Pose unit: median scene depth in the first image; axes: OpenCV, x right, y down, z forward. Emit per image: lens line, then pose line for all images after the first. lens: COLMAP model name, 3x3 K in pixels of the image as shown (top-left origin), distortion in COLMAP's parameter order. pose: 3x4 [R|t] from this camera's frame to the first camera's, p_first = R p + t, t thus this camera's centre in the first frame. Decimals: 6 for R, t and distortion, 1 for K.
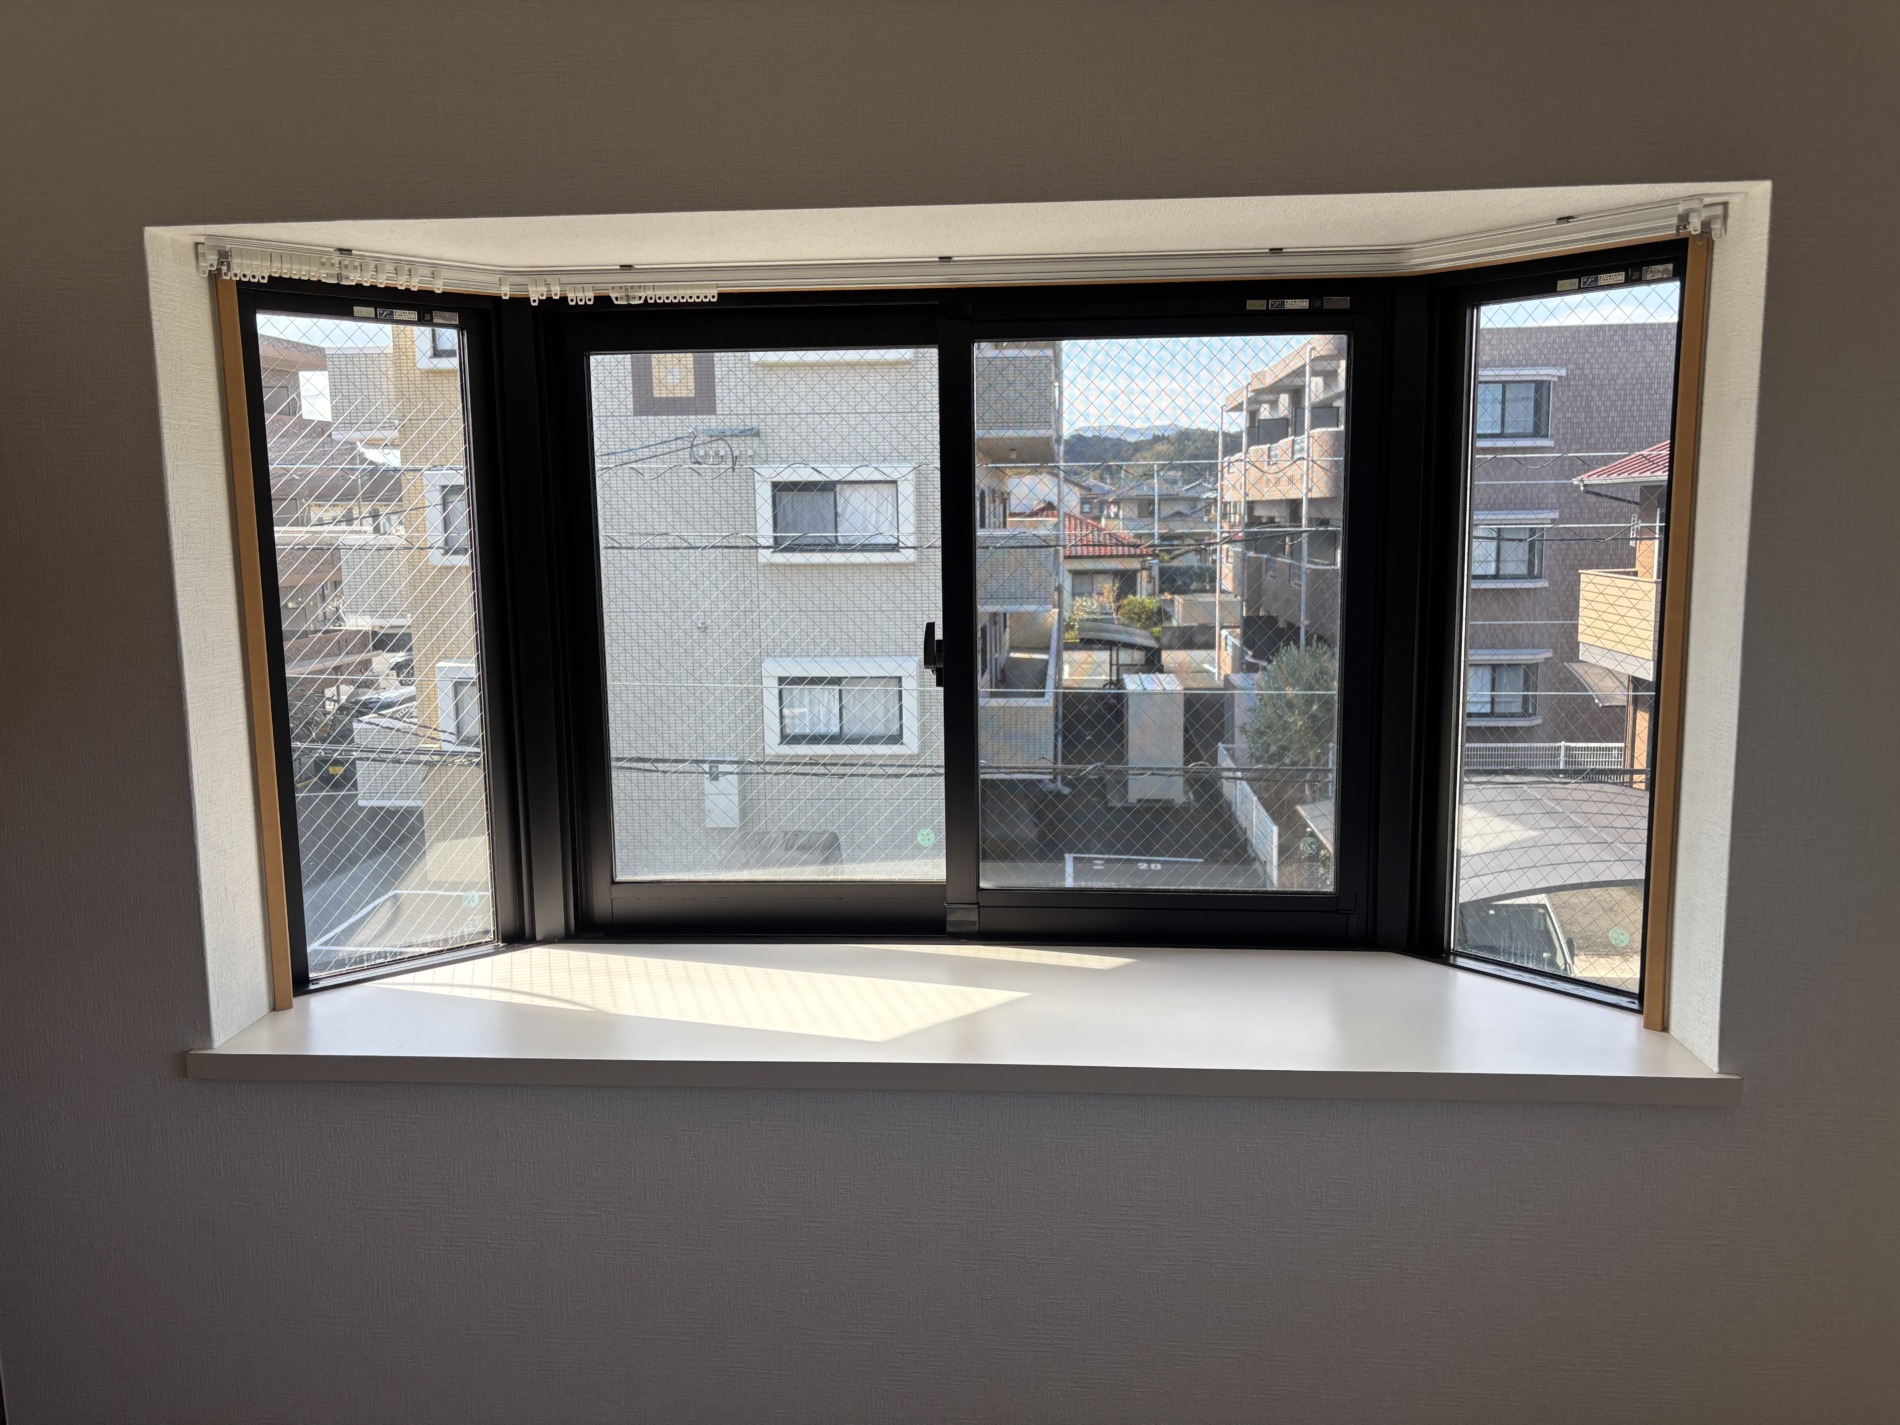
lens RADIAL K [[1437.2, 0, 962.2], [0, 1437.2, 723.9], [0, 0, 1]] dist [0.040148, -0.048620]
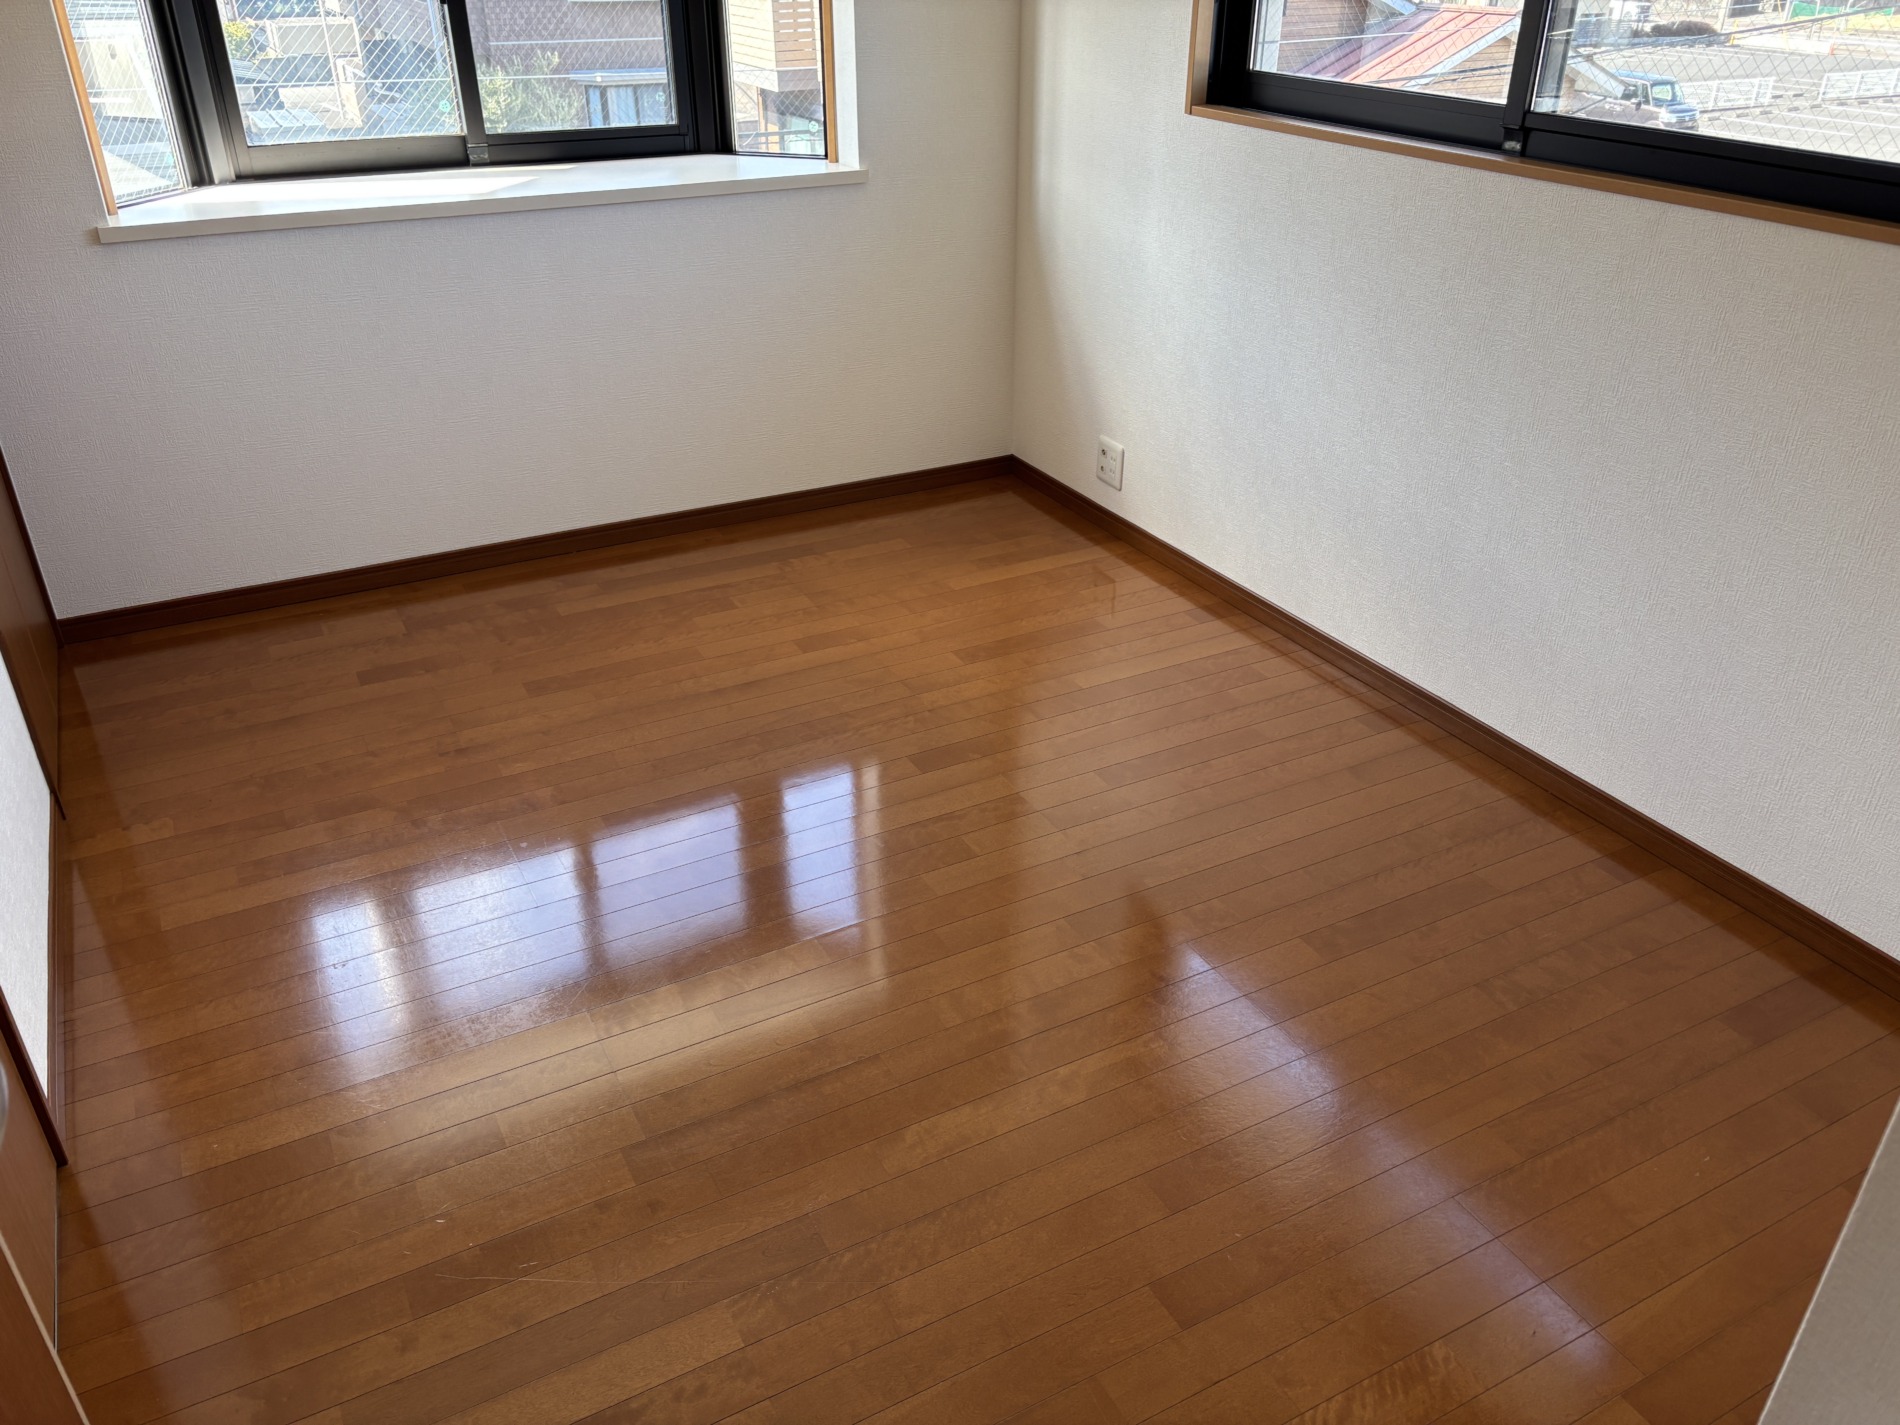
lens RADIAL K [[1437.2, 0, 955.8], [0, 1437.2, 707.8], [0, 0, 1]] dist [0.040148, -0.048620]
pose [[0.844817, -0.240922, 0.477746, -0.514676], [0.060566, 0.930211, 0.361994, 0.159742], [-0.531616, -0.276883, 0.800450, -0.913006]]
